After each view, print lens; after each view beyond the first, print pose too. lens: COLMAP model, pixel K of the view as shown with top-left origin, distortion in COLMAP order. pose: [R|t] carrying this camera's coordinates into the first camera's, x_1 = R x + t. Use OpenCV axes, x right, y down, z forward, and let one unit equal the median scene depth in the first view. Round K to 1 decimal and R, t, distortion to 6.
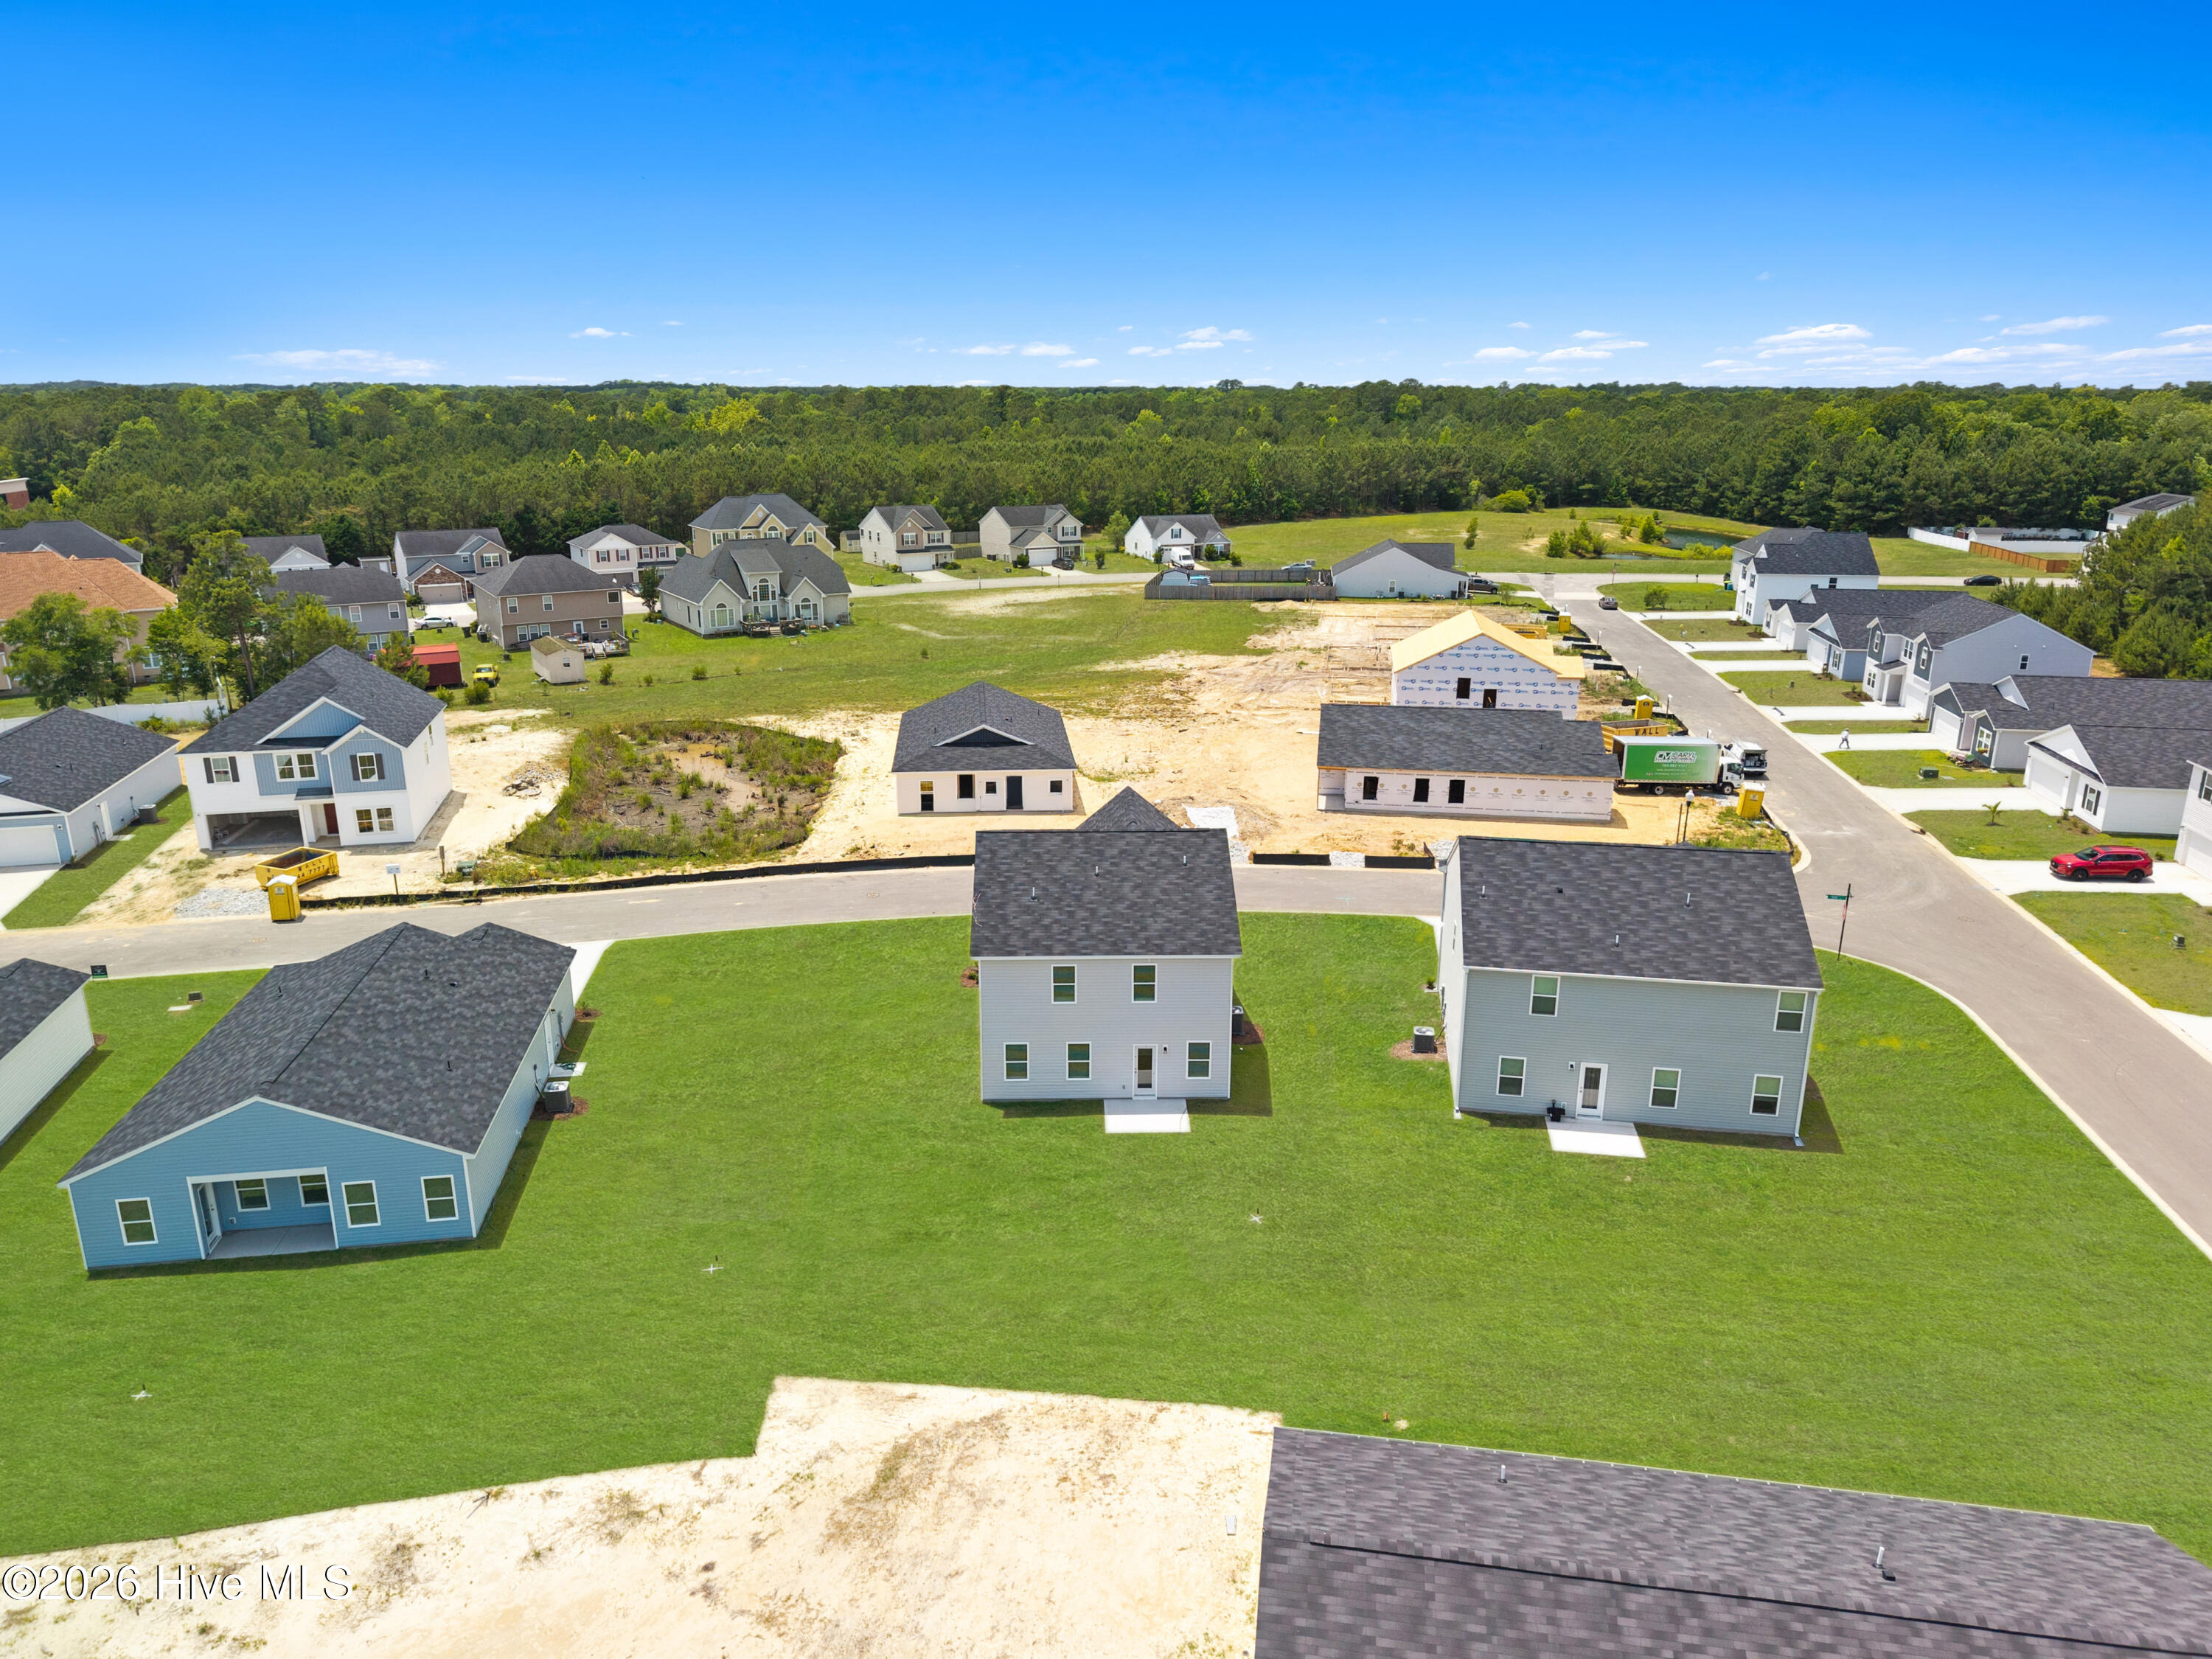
lens RADIAL K [[1484.6, 0, 1098.8], [0, 1484.6, 827.6], [0, 0, 1]] dist [0.033491, -0.036195]
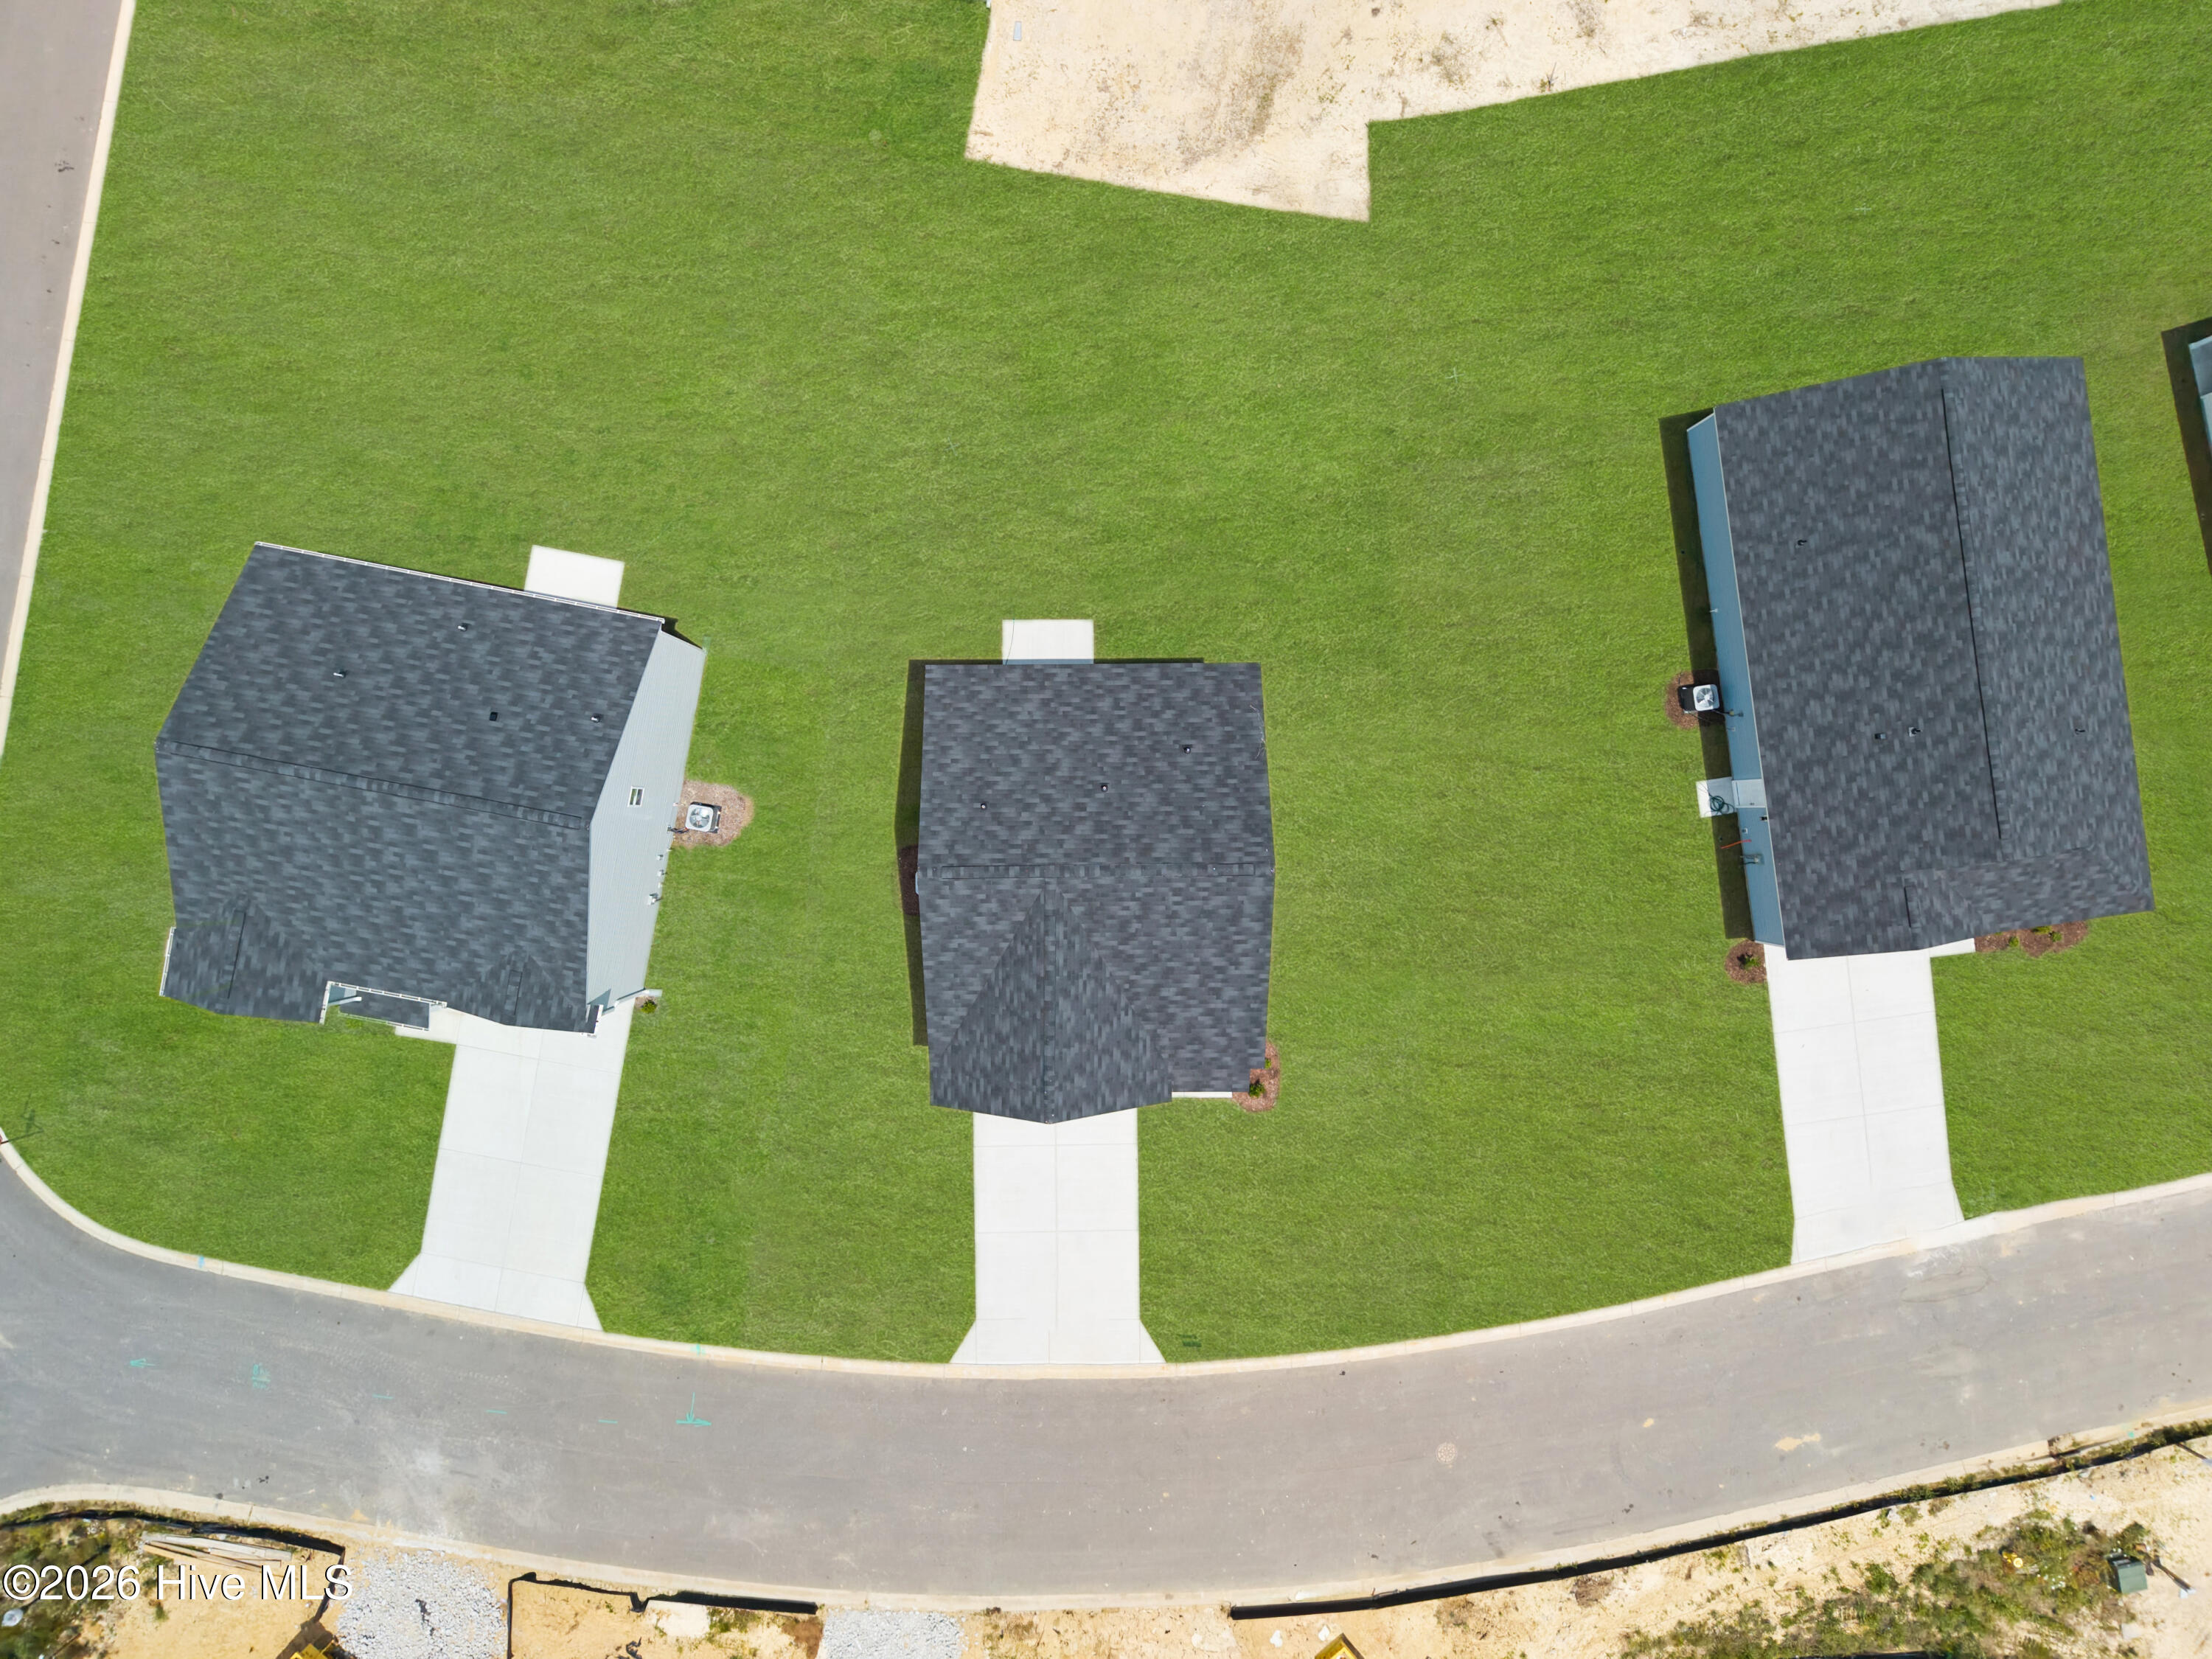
lens RADIAL K [[1502.8, 0, 1097.5], [0, 1502.8, 831.5], [0, 0, 1]] dist [0.035329, -0.038270]
pose [[-0.999732, -0.017599, -0.015021, 0.008316], [-0.009306, -0.288547, 0.957420, -0.448405], [-0.021184, 0.957304, 0.288306, 0.518493]]
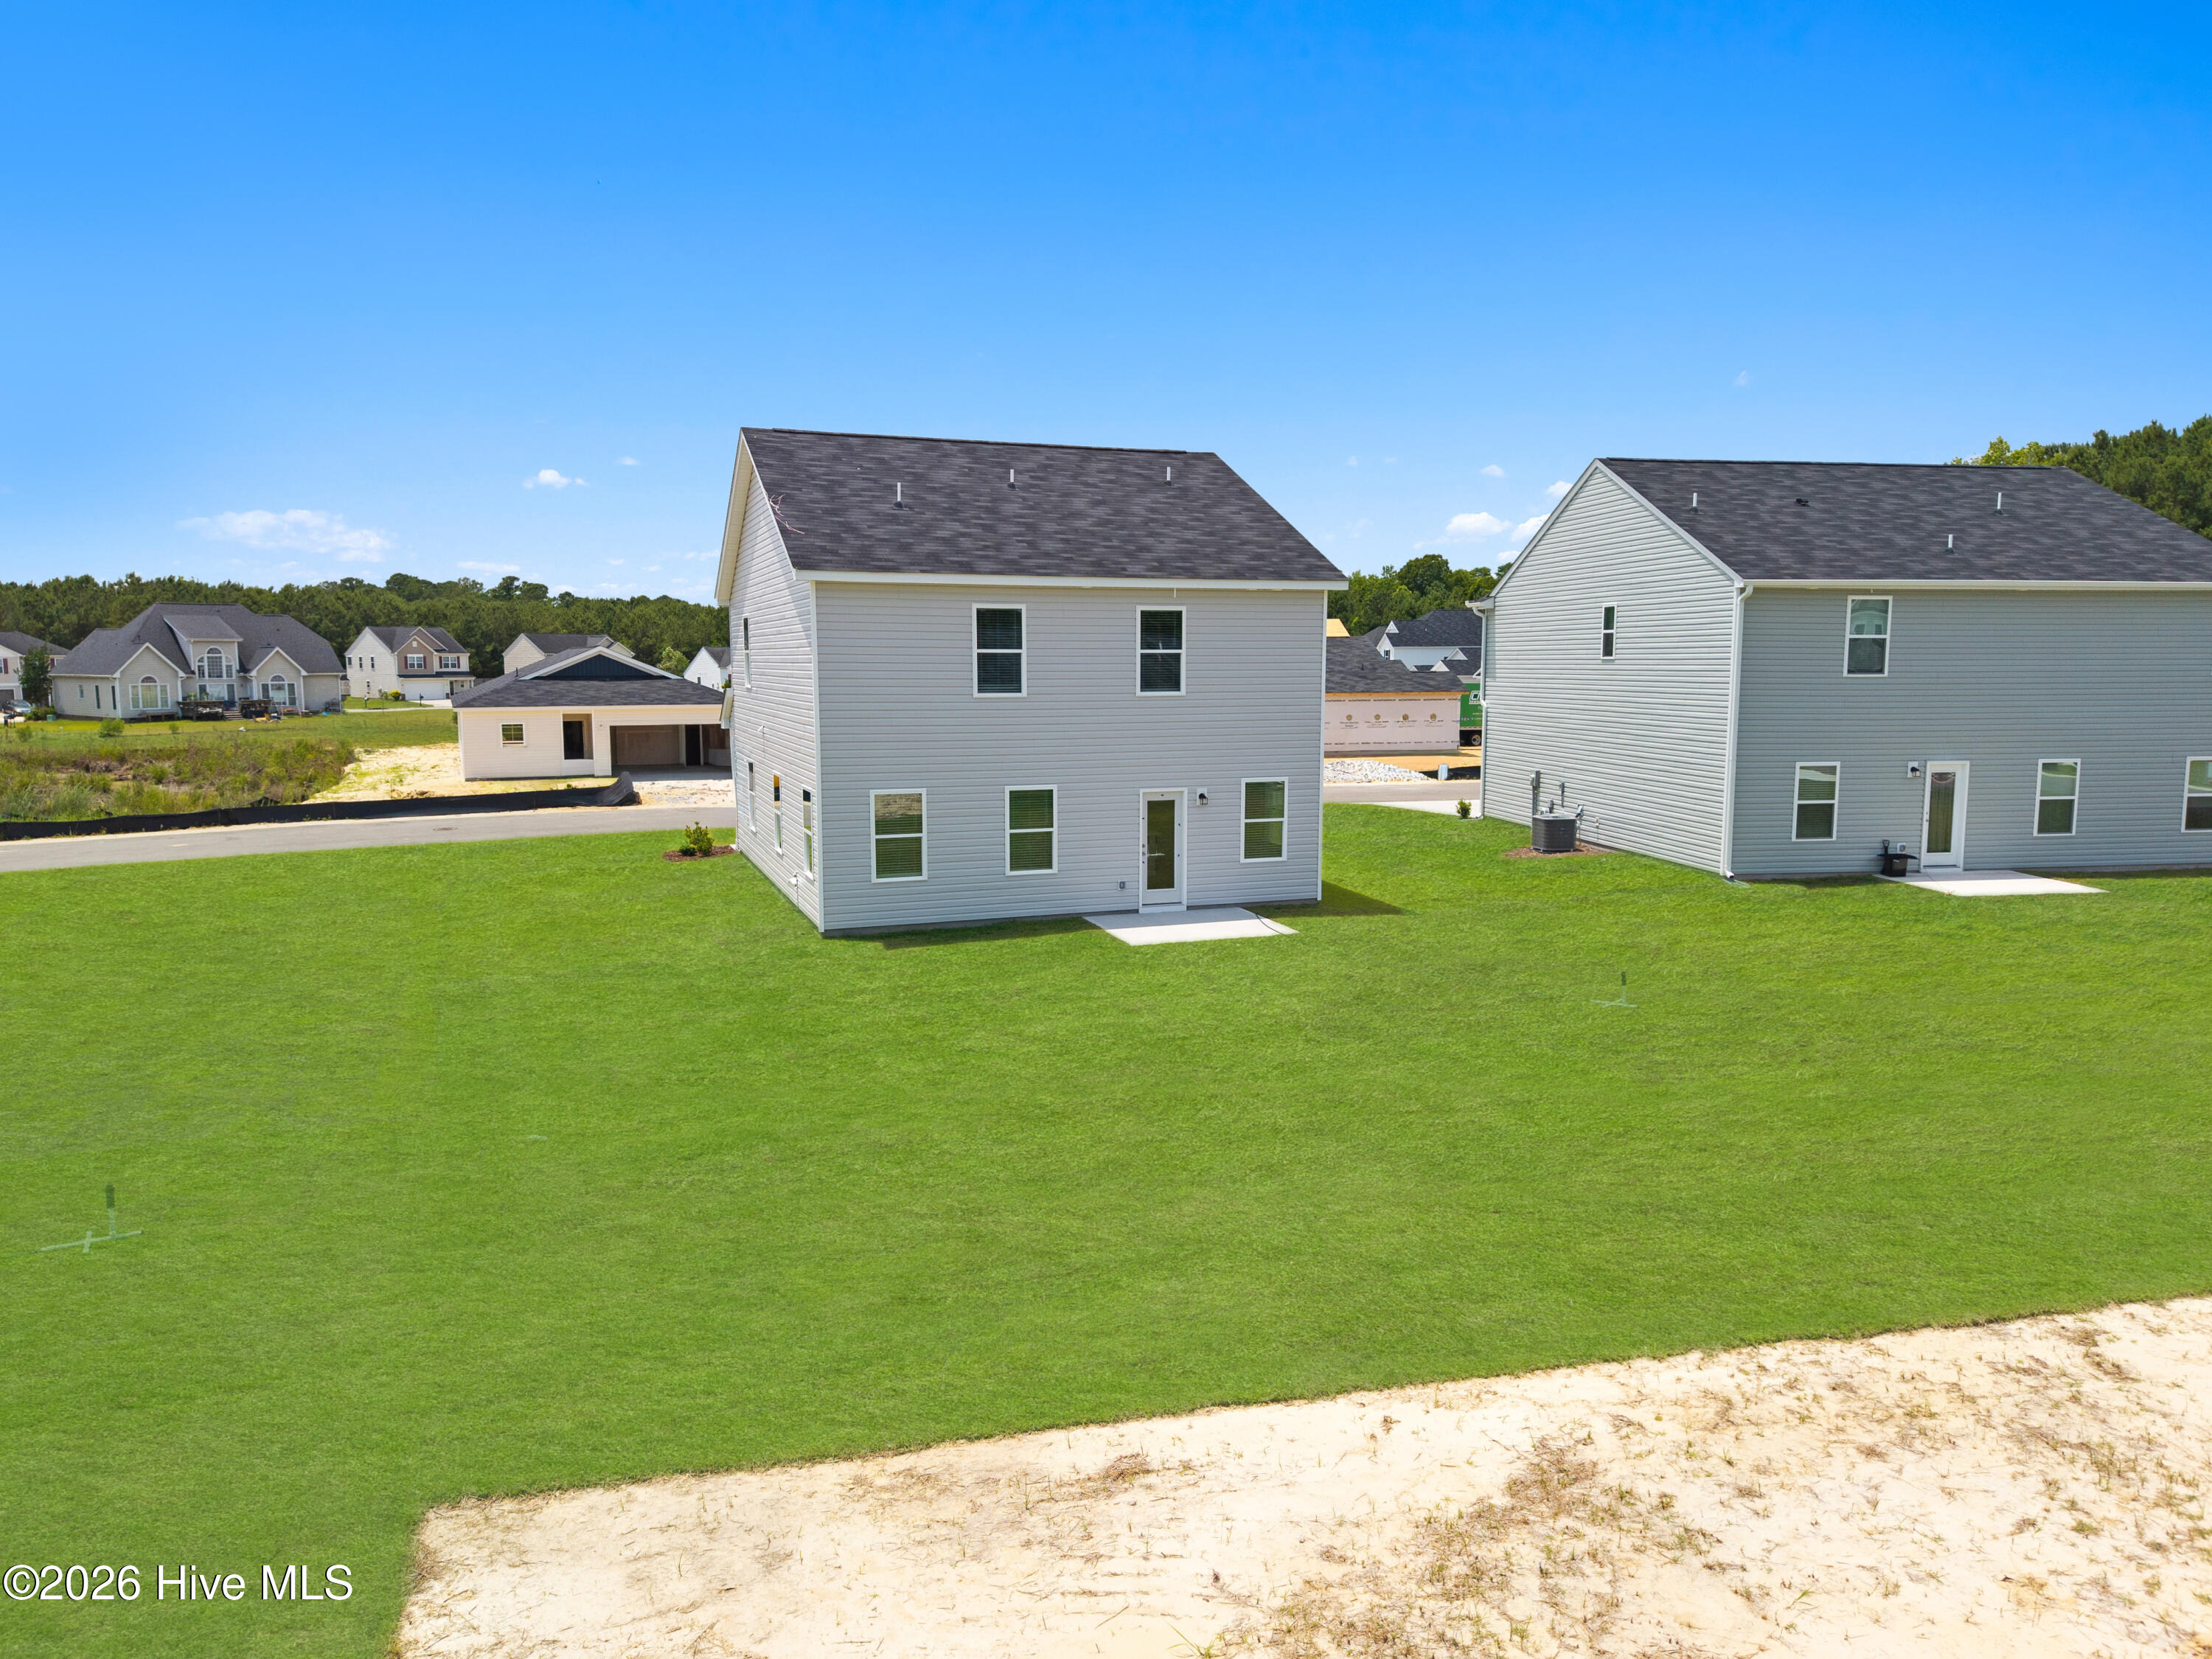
lens RADIAL K [[1487.6, 0, 1106.0], [0, 1487.6, 829.5], [0, 0, 1]] dist [0.004360, 0.000264]
pose [[0.946596, -0.037254, 0.320262, -0.087524], [0.091005, 0.983786, -0.154544, 0.145096], [-0.309311, 0.175437, 0.934638, 0.351561]]
